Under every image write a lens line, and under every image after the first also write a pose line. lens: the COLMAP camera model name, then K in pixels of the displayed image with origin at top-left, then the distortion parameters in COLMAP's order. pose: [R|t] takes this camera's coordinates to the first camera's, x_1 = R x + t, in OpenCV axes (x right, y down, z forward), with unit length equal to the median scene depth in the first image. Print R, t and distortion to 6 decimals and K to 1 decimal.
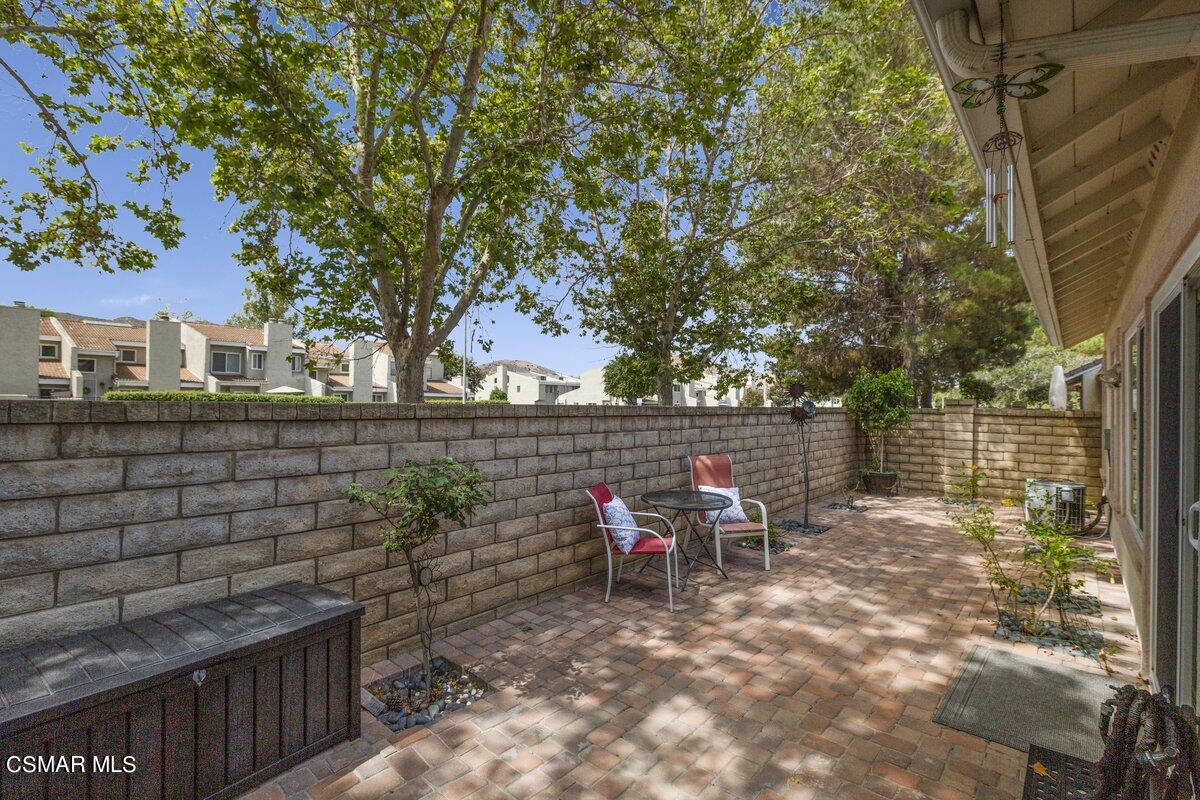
lens RADIAL K [[526.1, 0, 600.0], [0, 526.1, 399.4], [0, 0, 1]] dist [-0.018574, -0.000069]
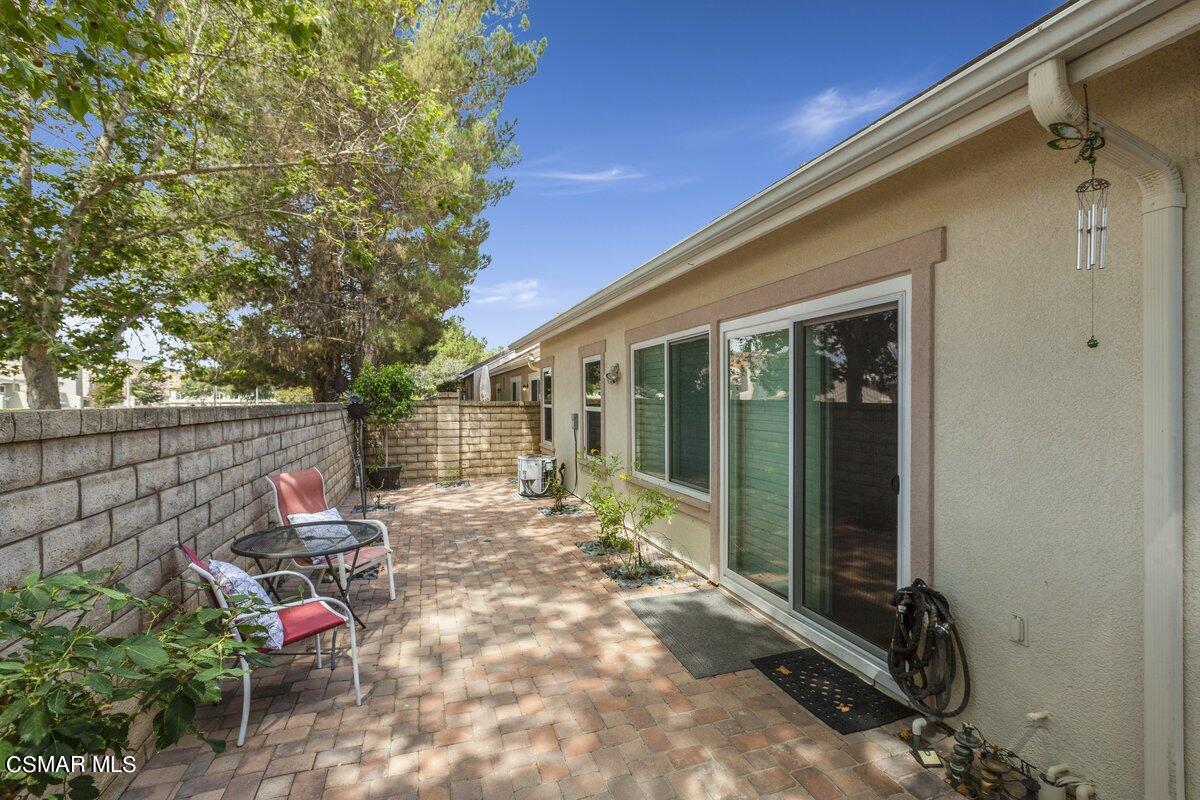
lens RADIAL K [[526.1, 0, 571.8], [0, 526.1, 408.7], [0, 0, 1]] dist [-0.018574, -0.000069]
pose [[0.533470, -0.033432, 0.845158, -0.249973], [0.010870, 0.999407, 0.032672, 0.000410], [-0.845749, -0.008243, 0.533517, 0.372725]]
